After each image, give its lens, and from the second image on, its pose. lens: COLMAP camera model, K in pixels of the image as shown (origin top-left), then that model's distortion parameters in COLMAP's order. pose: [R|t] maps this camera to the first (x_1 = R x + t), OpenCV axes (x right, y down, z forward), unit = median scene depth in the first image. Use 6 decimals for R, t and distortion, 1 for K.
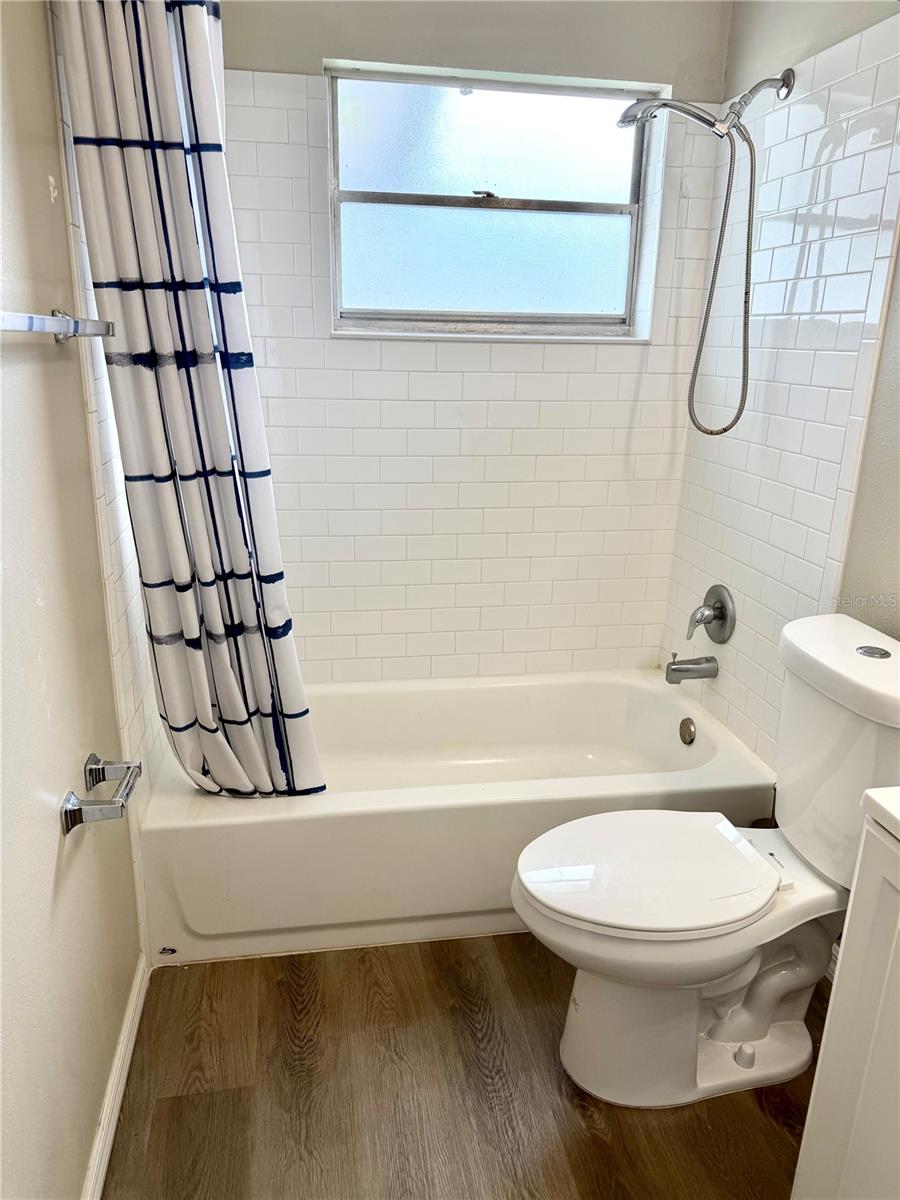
lens RADIAL K [[839.5, 0, 447.0], [0, 839.5, 608.4], [0, 0, 1]] dist [0.066753, -0.096315]
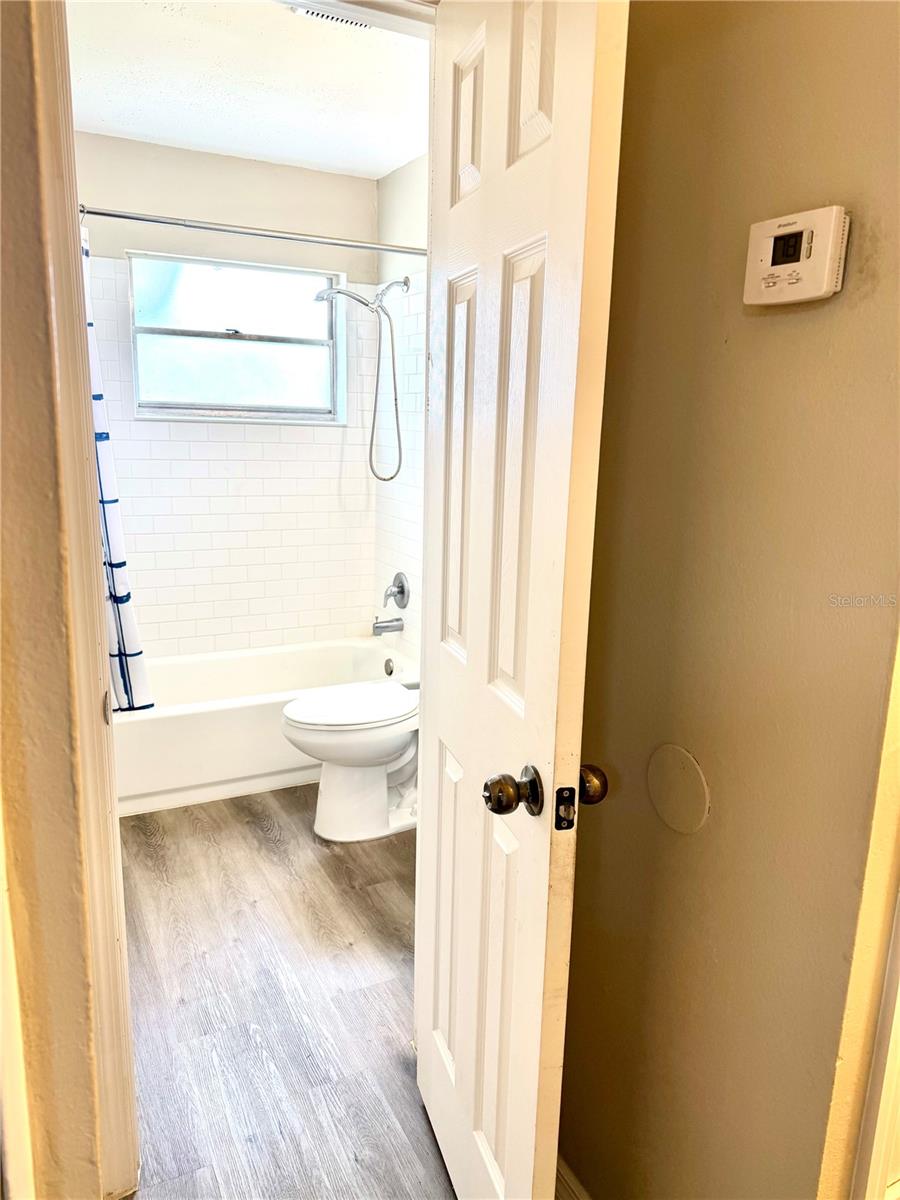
lens RADIAL K [[812.8, 0, 450.0], [0, 812.8, 600.0], [0, 0, 1]] dist [0.091153, -0.083404]
pose [[0.954098, -0.057368, 0.293950, -0.053688], [0.080909, 0.994361, -0.068553, 0.154538], [-0.288360, 0.089190, 0.953359, -0.569204]]
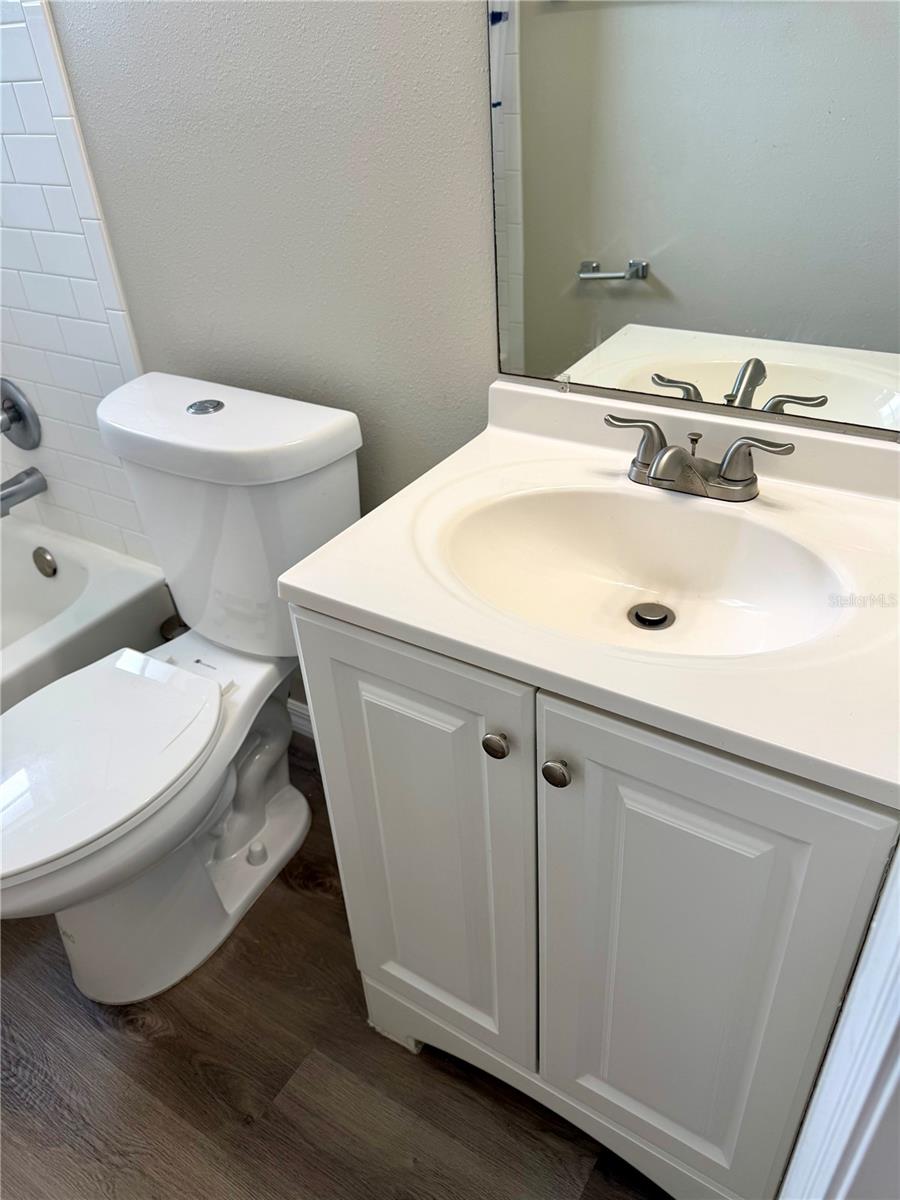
lens RADIAL K [[853.8, 0, 444.8], [0, 853.8, 605.1], [0, 0, 1]] dist [0.021642, -0.025996]
pose [[0.673439, -0.460836, 0.578022, 0.048390], [0.292075, 0.884163, 0.364621, -0.012088], [-0.679096, -0.076724, 0.730029, 0.127004]]
